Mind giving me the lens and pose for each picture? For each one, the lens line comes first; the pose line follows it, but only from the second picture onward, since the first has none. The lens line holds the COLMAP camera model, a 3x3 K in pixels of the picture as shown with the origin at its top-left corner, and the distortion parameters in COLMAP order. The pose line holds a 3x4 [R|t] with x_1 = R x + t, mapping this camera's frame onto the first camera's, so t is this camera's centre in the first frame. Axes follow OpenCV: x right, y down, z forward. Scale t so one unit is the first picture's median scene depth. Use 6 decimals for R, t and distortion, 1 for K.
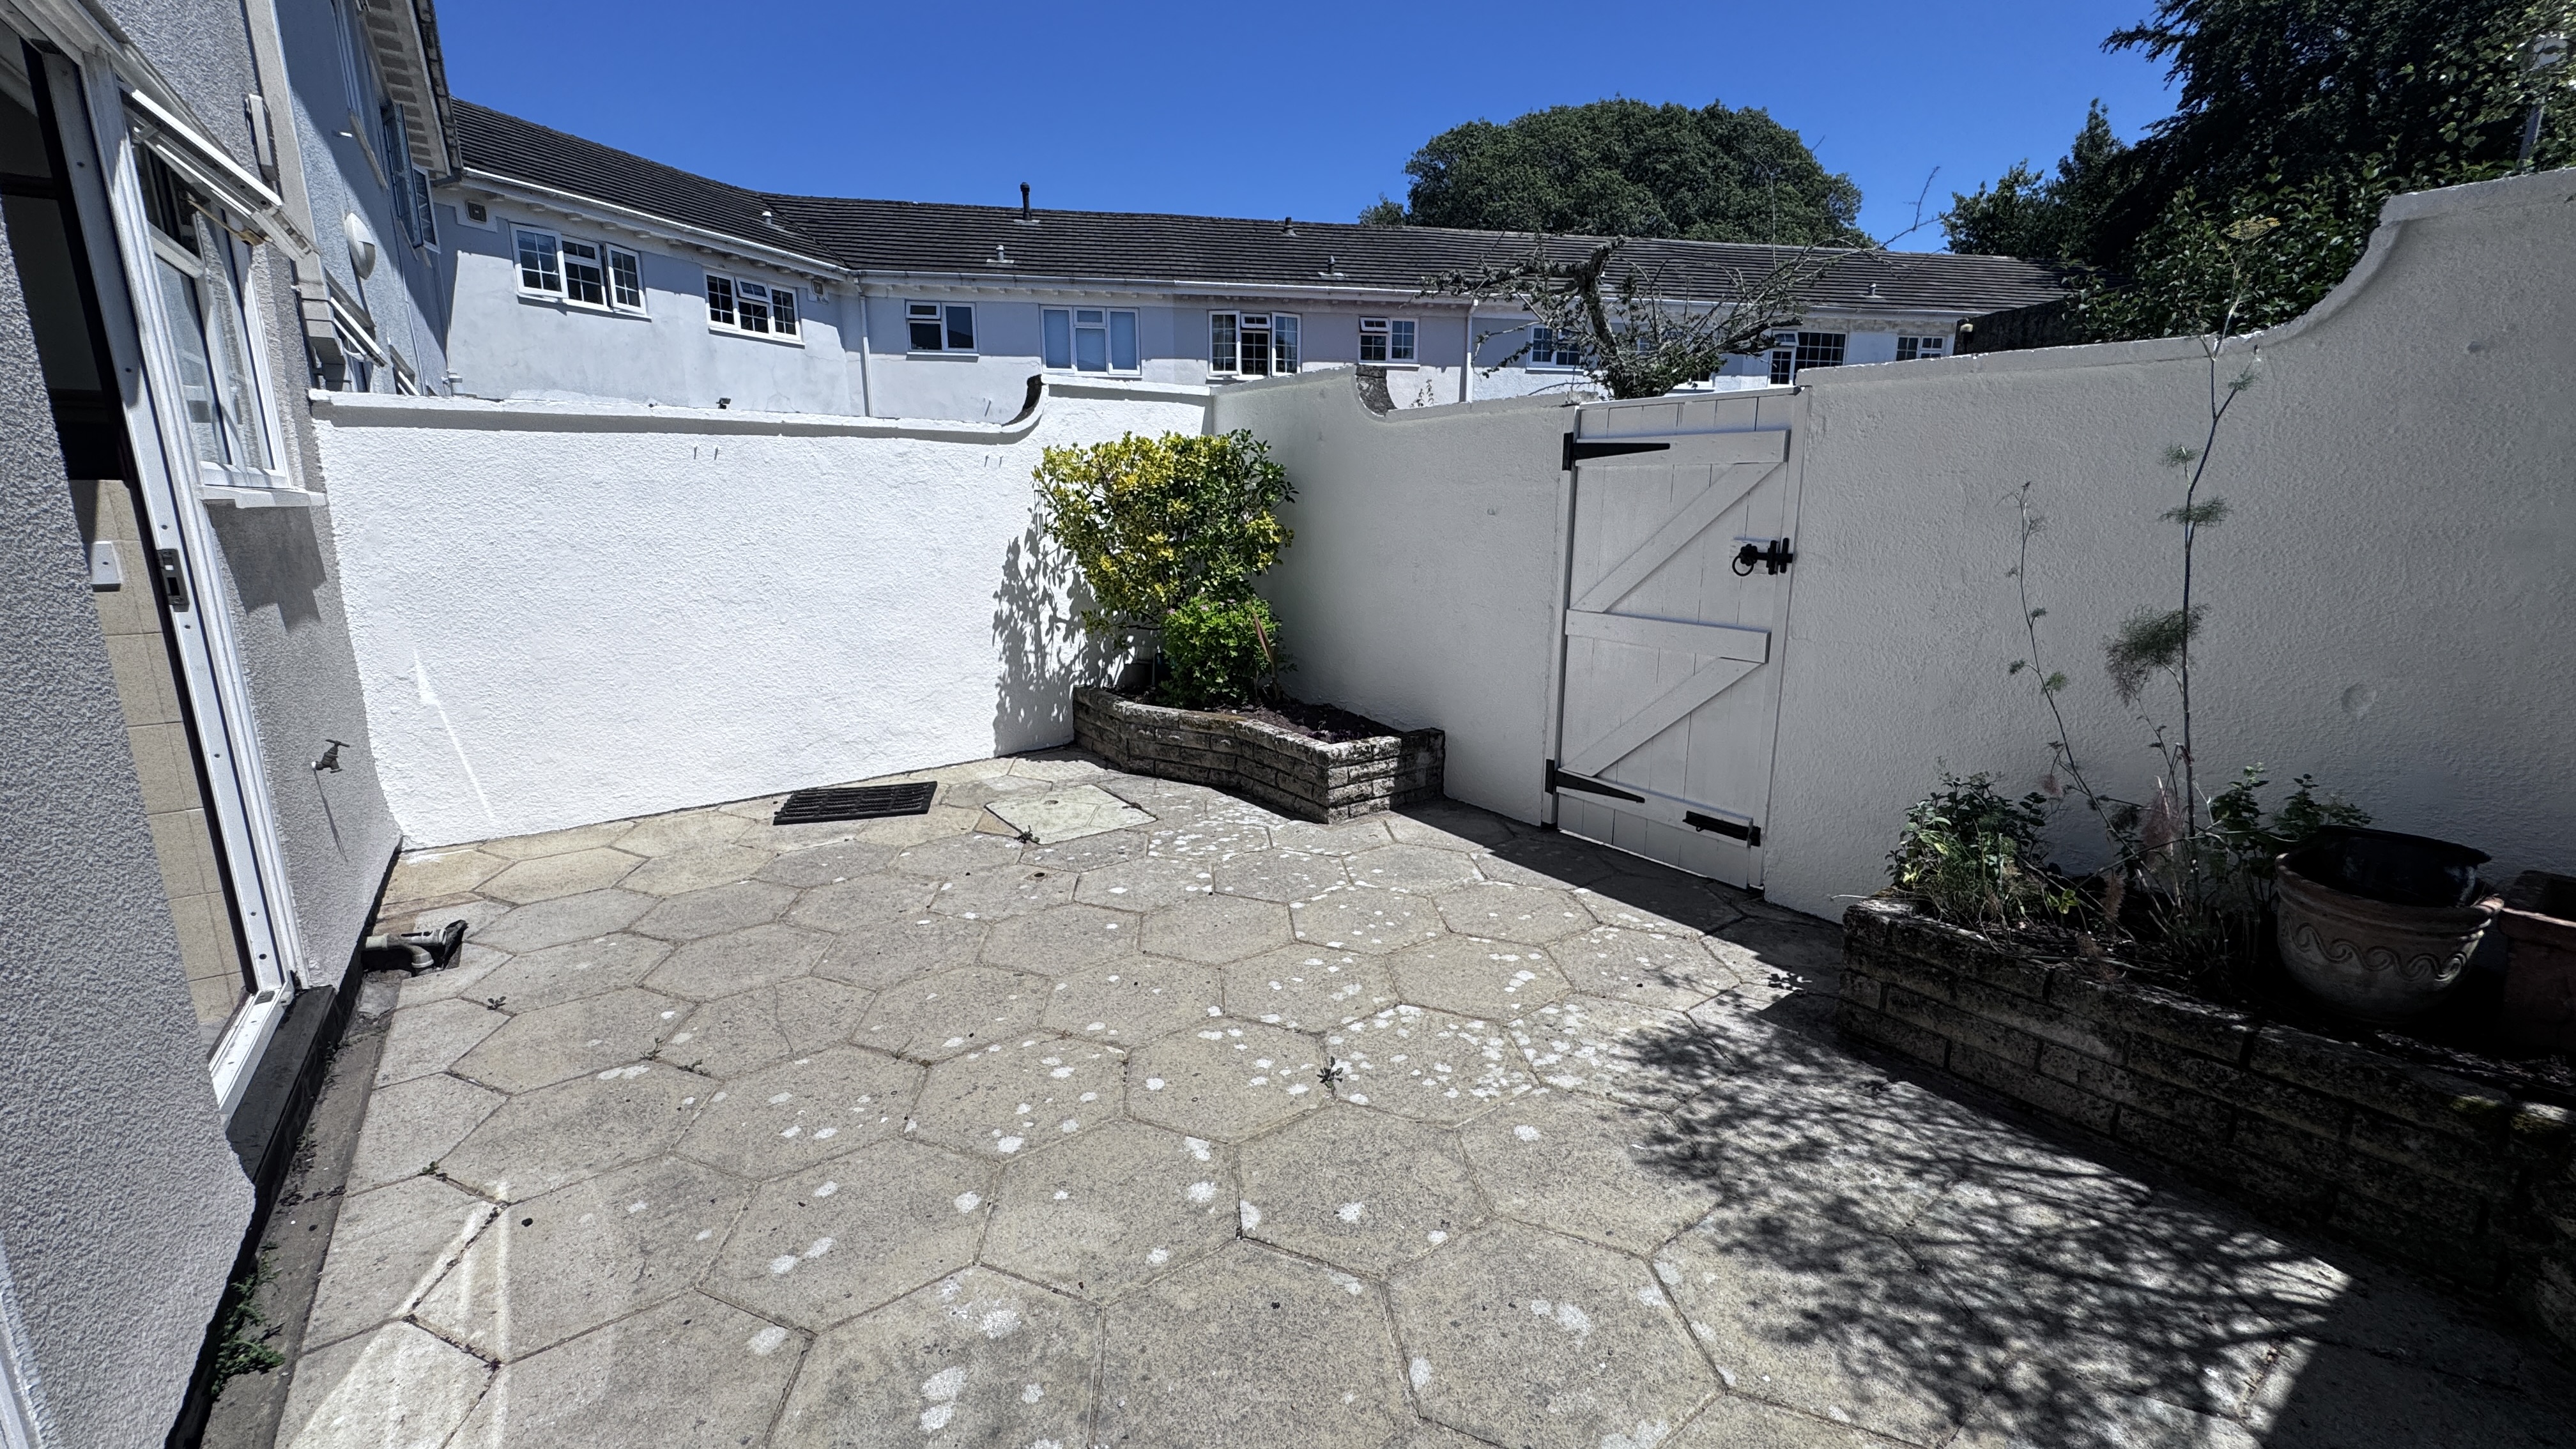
lens RADIAL K [[1021.8, 0, 1288.0], [0, 1021.8, 724.5], [0, 0, 1]] dist [-0.000839, -0.000461]
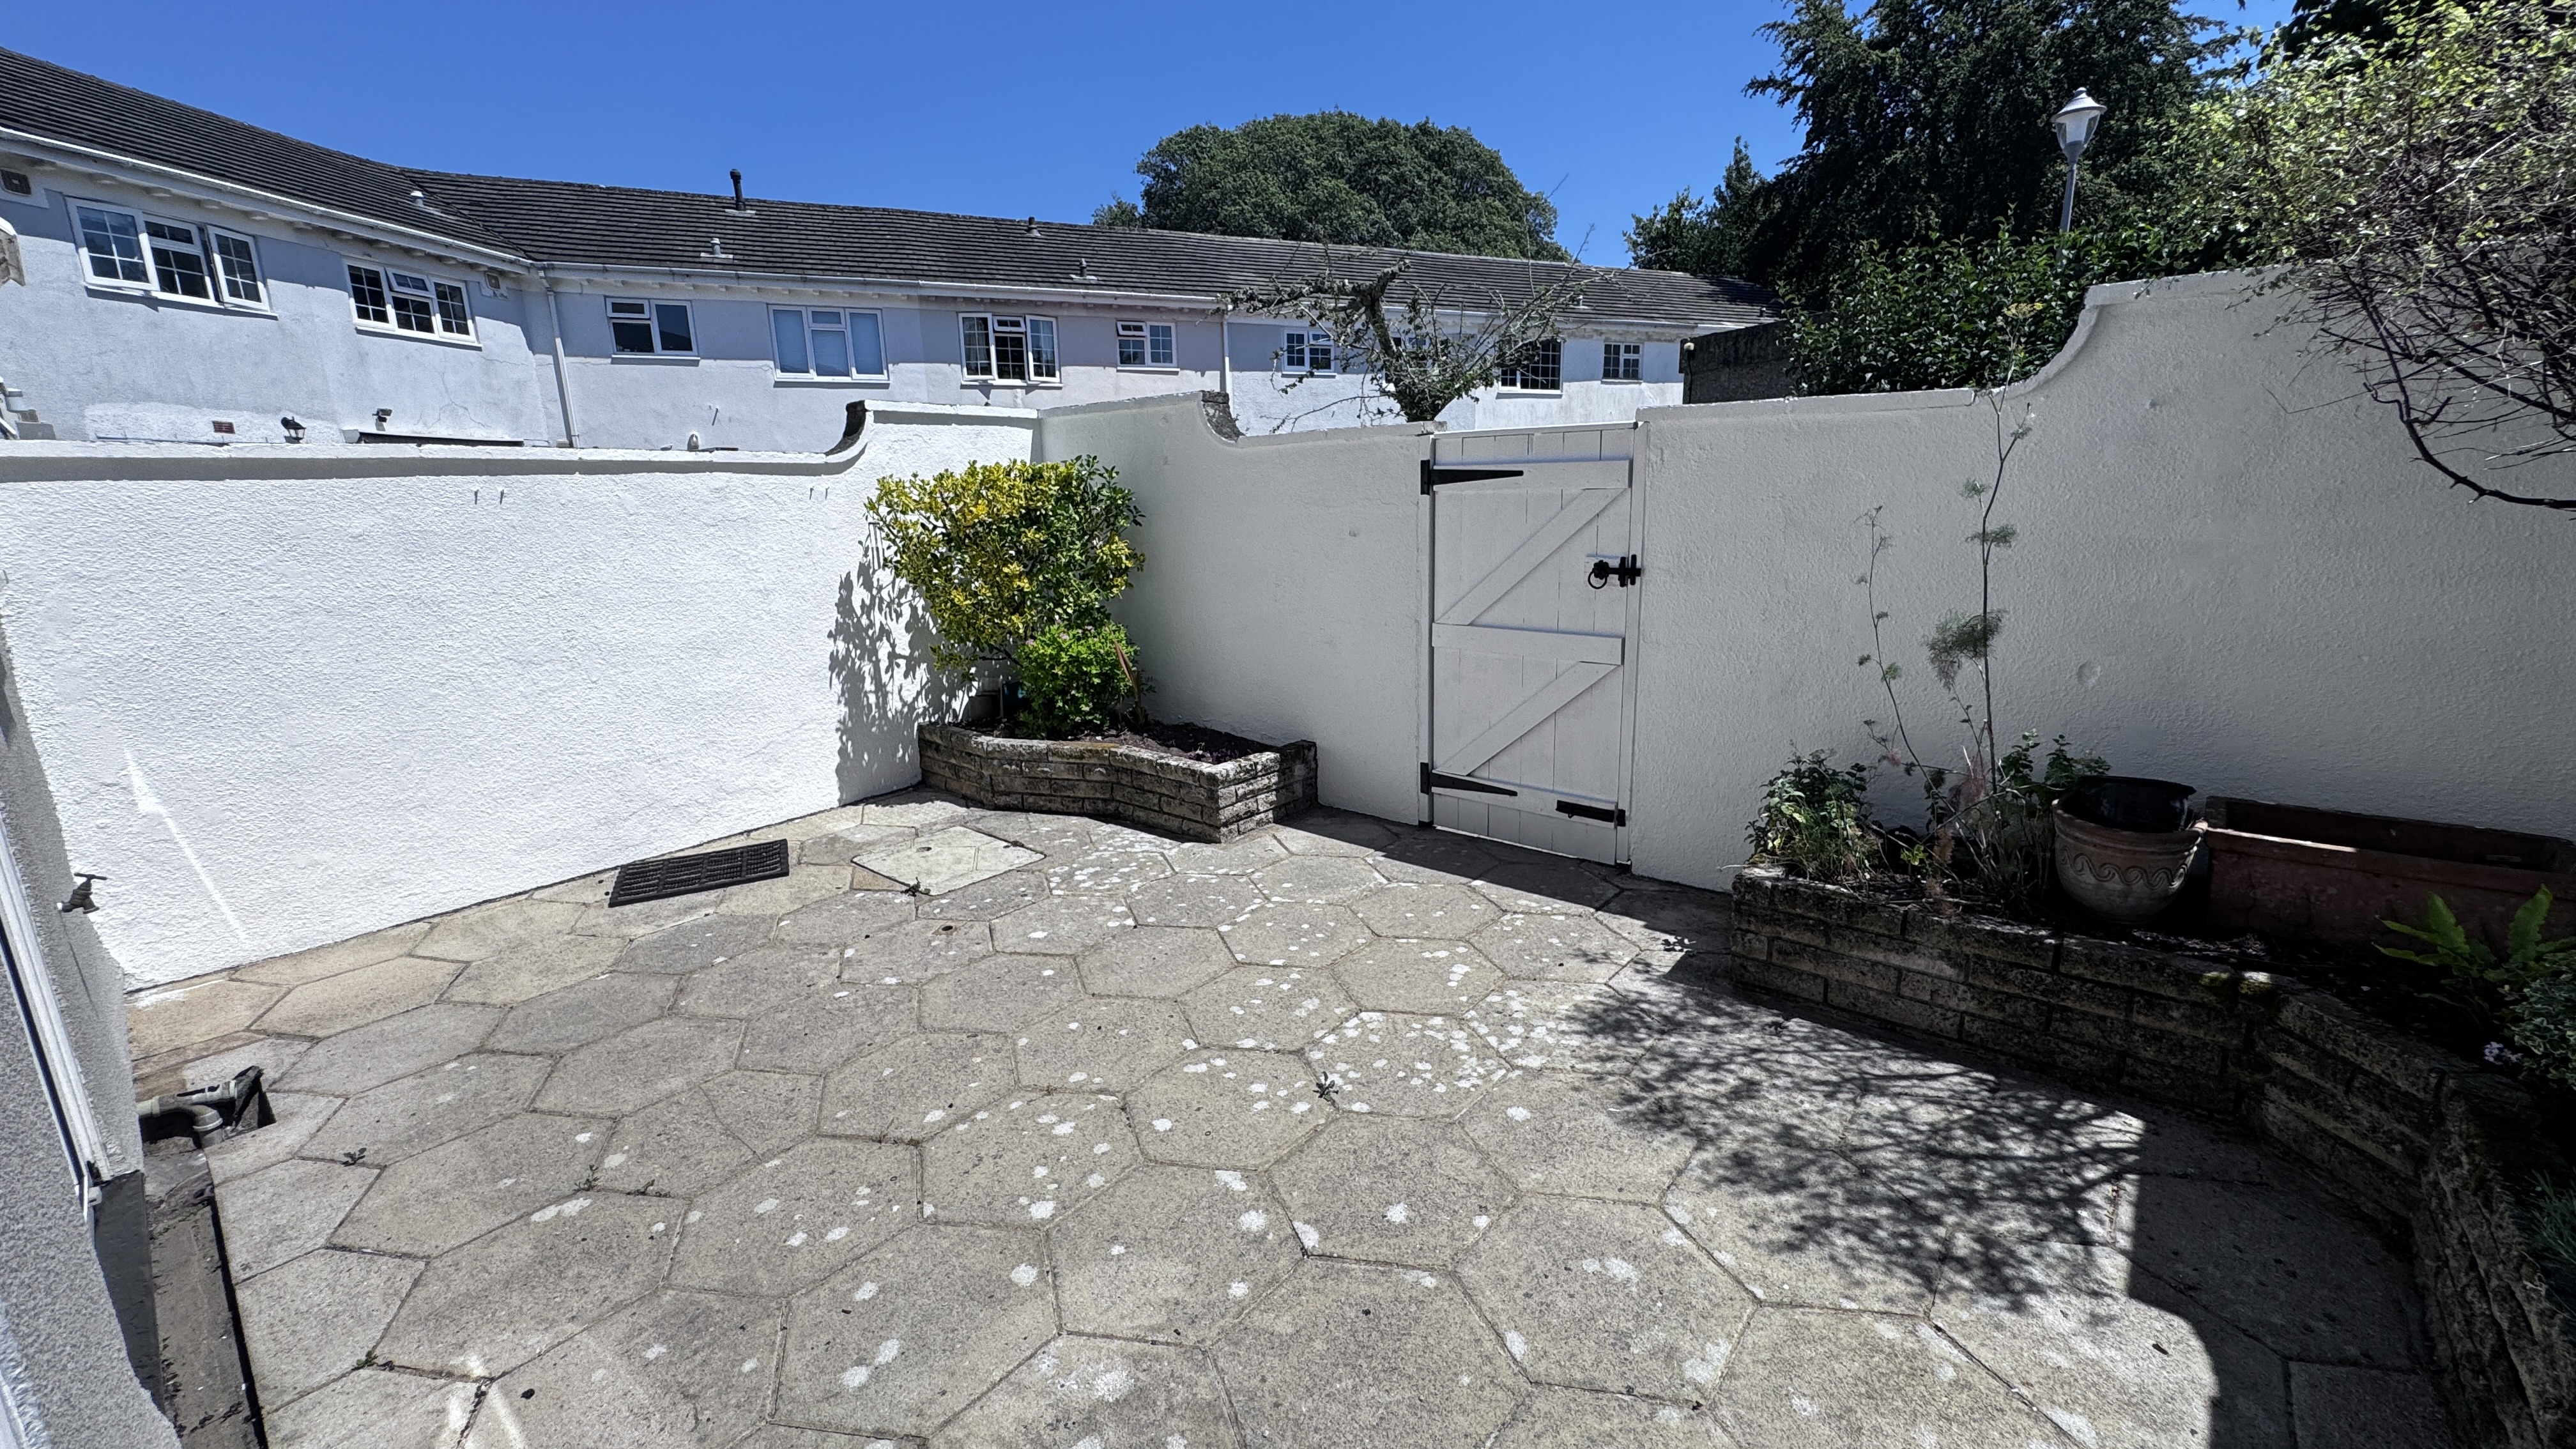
lens RADIAL K [[1021.8, 0, 1288.0], [0, 1021.8, 724.5], [0, 0, 1]] dist [-0.000839, -0.000461]
pose [[0.971325, -0.076911, 0.224973, -0.168405], [0.076607, 0.997010, 0.010095, -0.038153], [-0.225077, 0.007429, 0.974313, -0.019367]]
